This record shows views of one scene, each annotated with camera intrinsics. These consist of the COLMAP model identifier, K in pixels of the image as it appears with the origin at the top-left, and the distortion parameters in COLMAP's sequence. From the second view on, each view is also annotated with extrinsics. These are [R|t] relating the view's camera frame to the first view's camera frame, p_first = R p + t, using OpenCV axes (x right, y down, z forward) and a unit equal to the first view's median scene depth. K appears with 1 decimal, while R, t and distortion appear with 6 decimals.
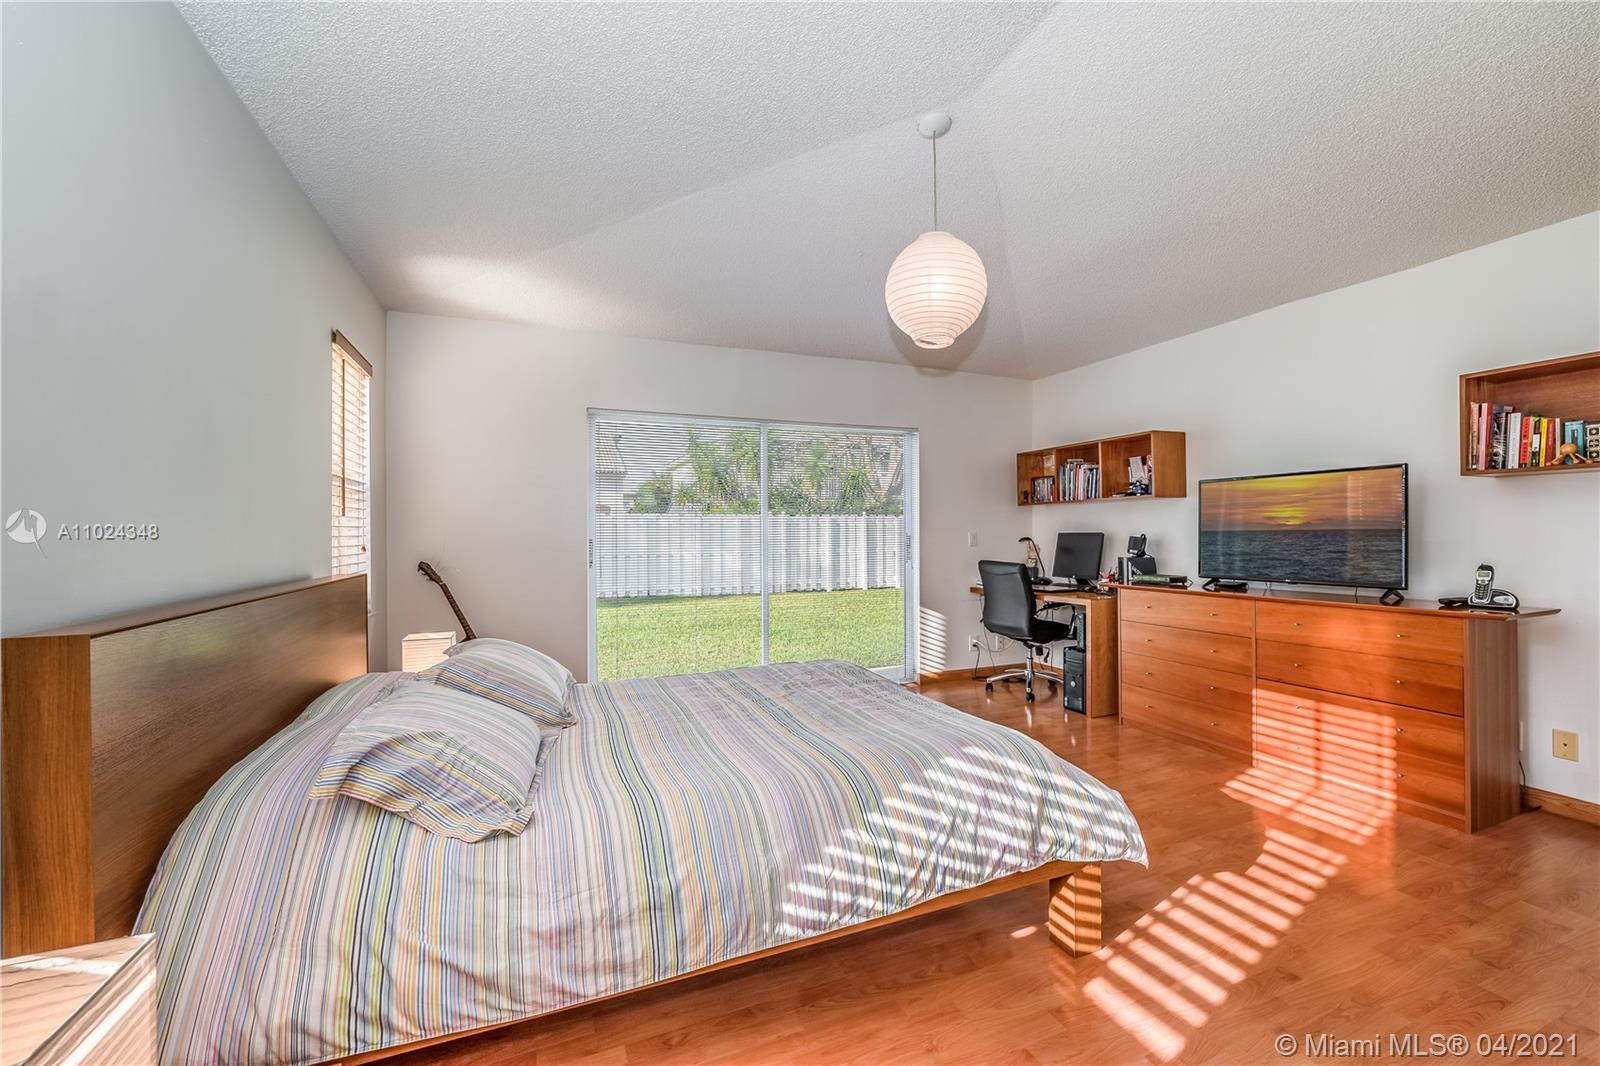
lens RADIAL K [[642.2, 0, 806.5], [0, 642.2, 534.9], [0, 0, 1]] dist [0.002967, -0.000512]
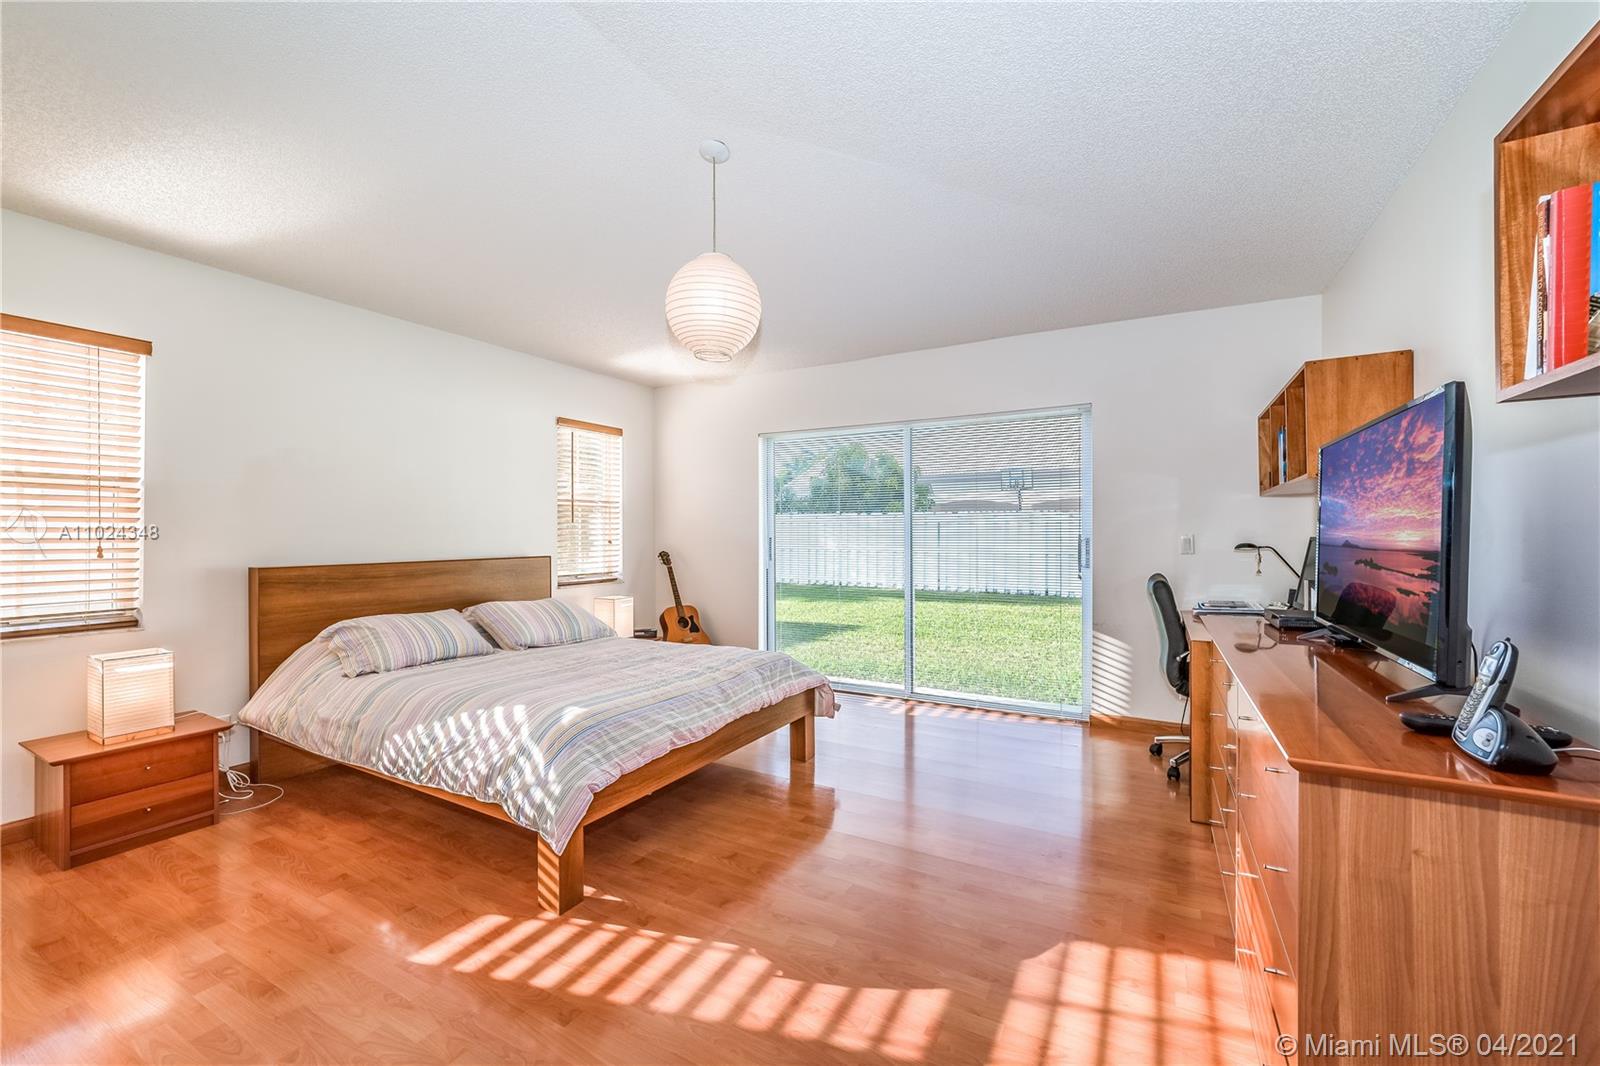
lens RADIAL K [[628.4, 0, 800.8], [0, 628.4, 548.2], [0, 0, 1]] dist [-0.019208, 0.000011]
pose [[0.619540, 0.027185, -0.784494, 1.862736], [-0.007549, 0.999560, 0.028676, -0.026716], [0.784929, -0.011843, 0.619473, 0.812765]]
